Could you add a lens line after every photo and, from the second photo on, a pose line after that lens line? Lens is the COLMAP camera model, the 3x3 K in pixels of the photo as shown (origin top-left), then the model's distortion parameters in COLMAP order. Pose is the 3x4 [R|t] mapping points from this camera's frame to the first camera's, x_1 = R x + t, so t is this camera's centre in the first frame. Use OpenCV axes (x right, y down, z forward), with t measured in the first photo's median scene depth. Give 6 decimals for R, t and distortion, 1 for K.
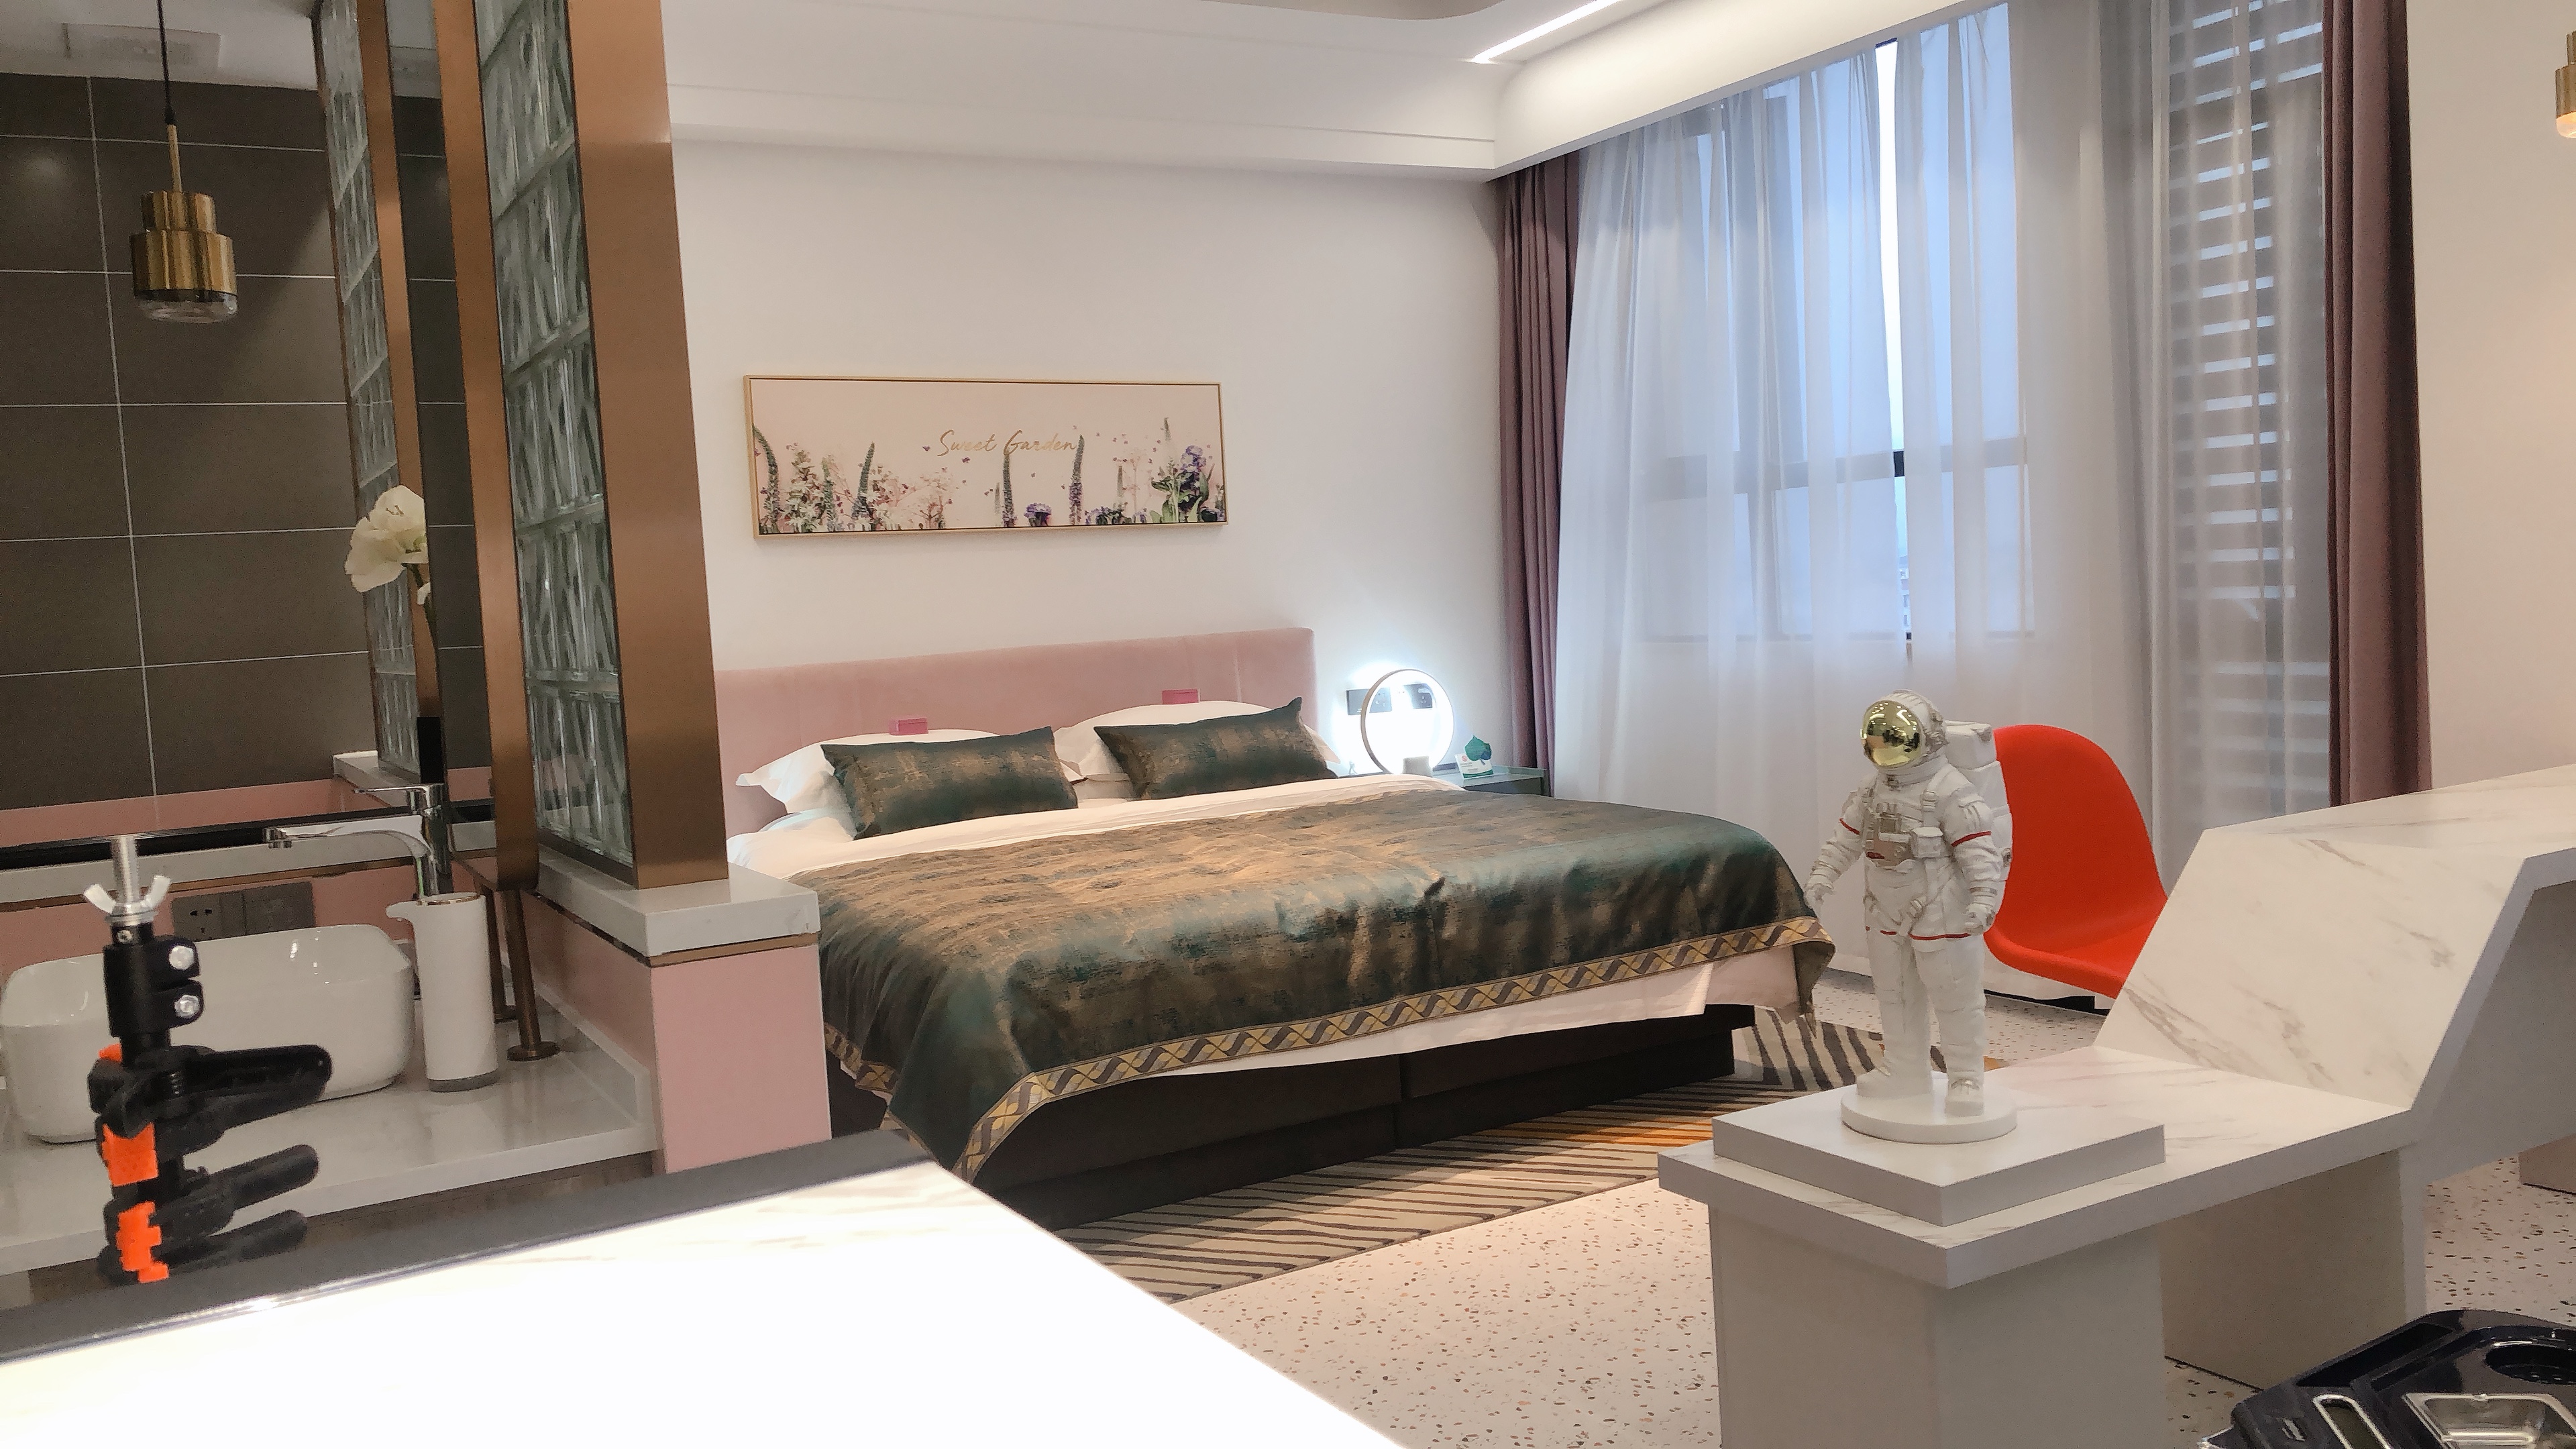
lens RADIAL K [[1989.0, 0, 1324.4], [0, 1989.0, 698.3], [0, 0, 1]] dist [0.070645, -0.067737]
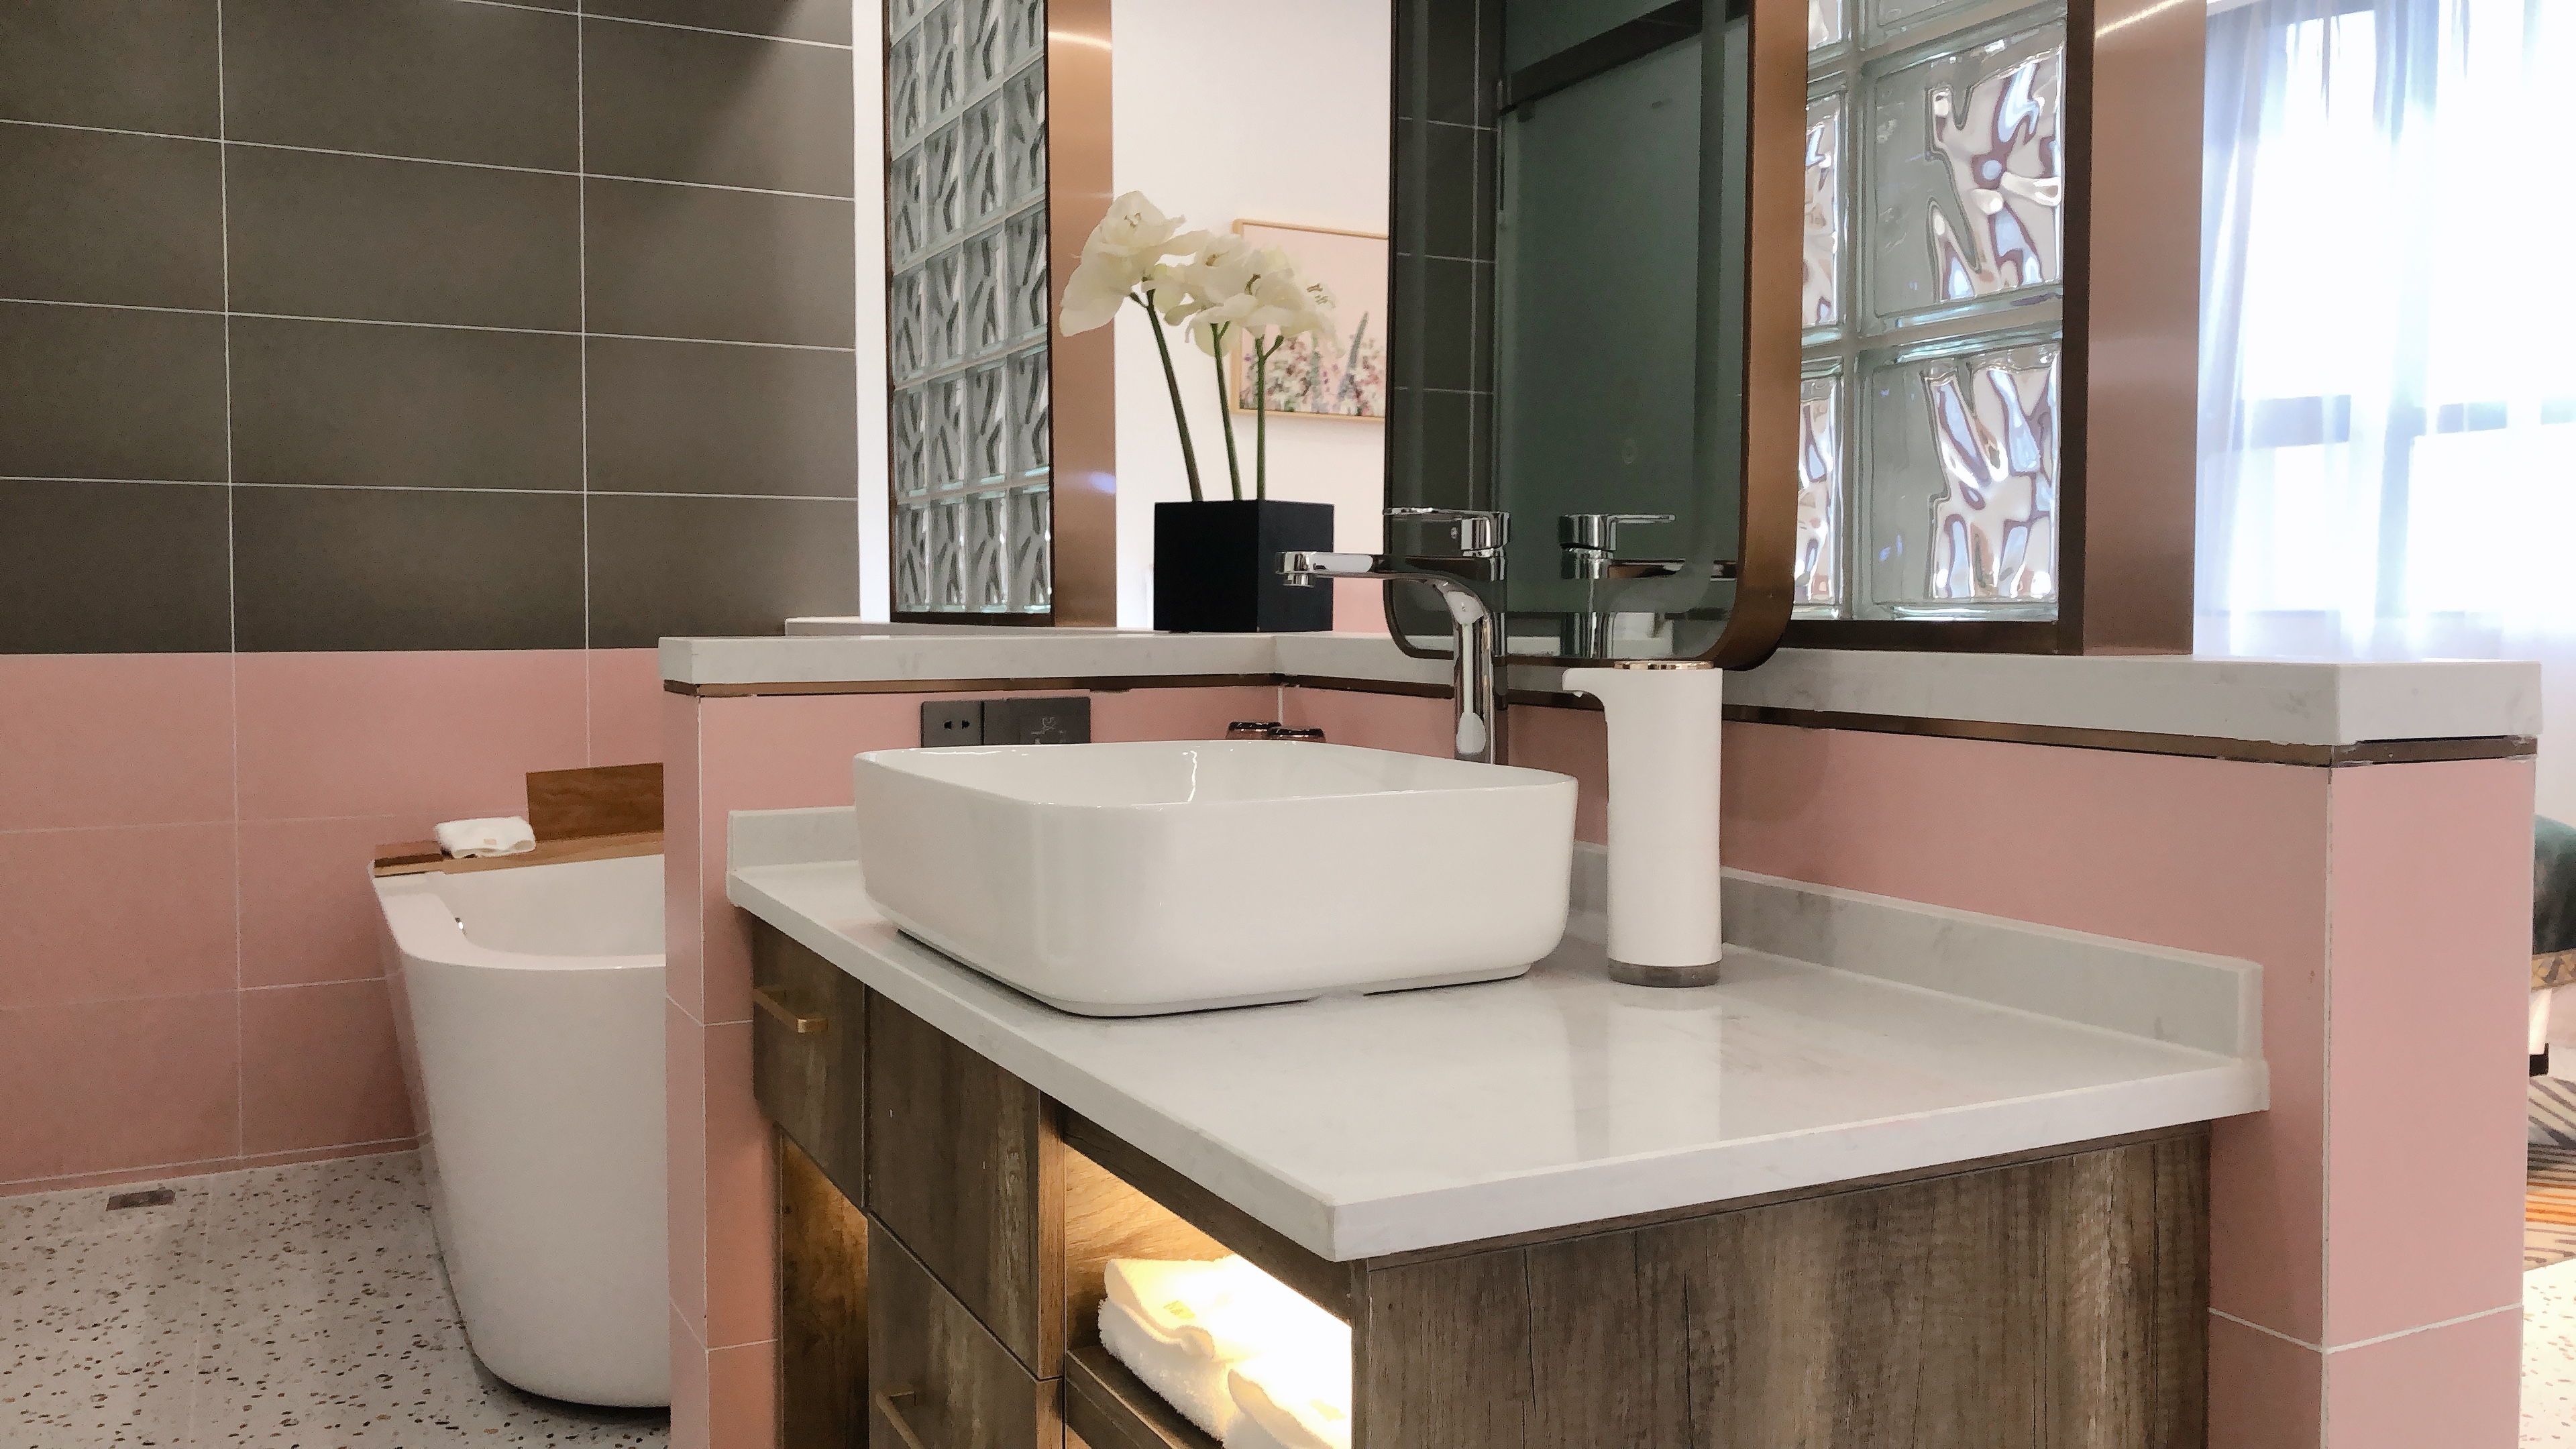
lens RADIAL K [[1989.0, 0, 1281.3], [0, 1989.0, 718.3], [0, 0, 1]] dist [0.070645, -0.067737]
pose [[0.995112, 0.061773, -0.077052, -0.185686], [-0.061784, 0.998087, 0.002252, 0.045257], [0.077043, 0.002519, 0.997025, 0.150502]]
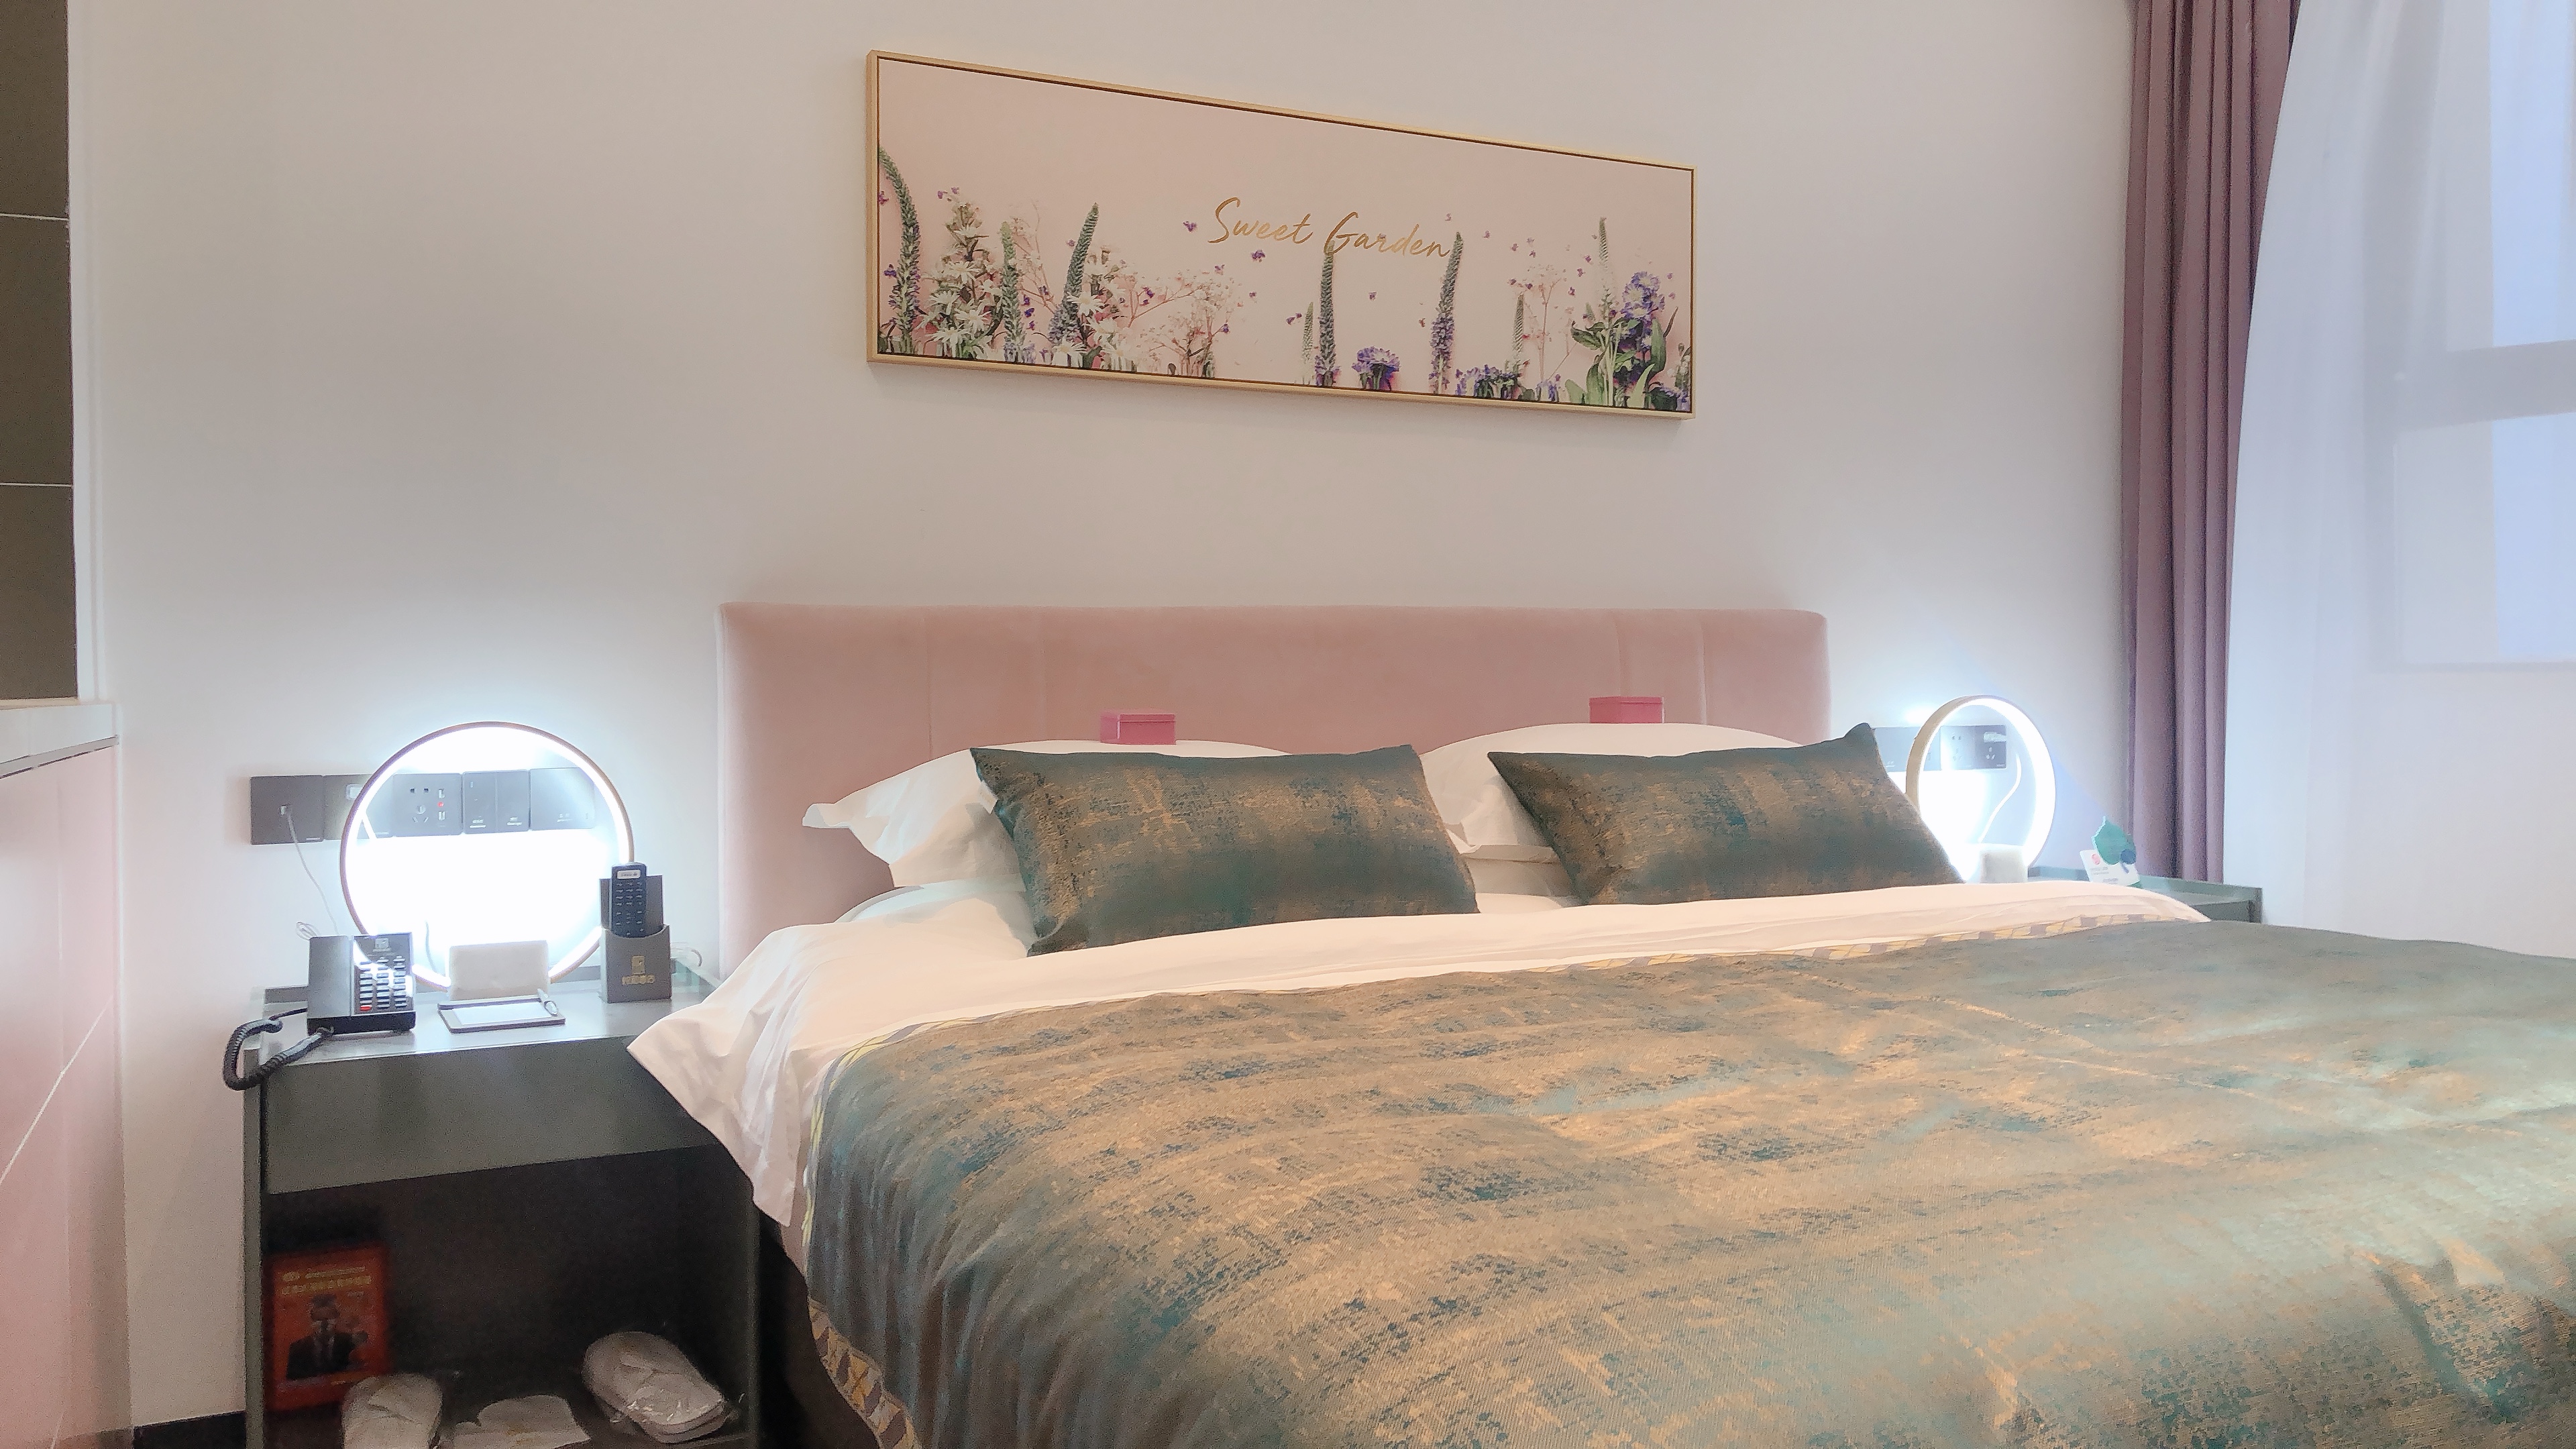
lens RADIAL K [[1989.0, 0, 1266.4], [0, 1989.0, 715.7], [0, 0, 1]] dist [0.070645, -0.067737]
pose [[0.994282, 0.050729, -0.093967, -0.122829], [-0.054272, 0.997894, -0.035539, 0.025781], [0.091967, 0.040436, 0.994941, 0.475250]]
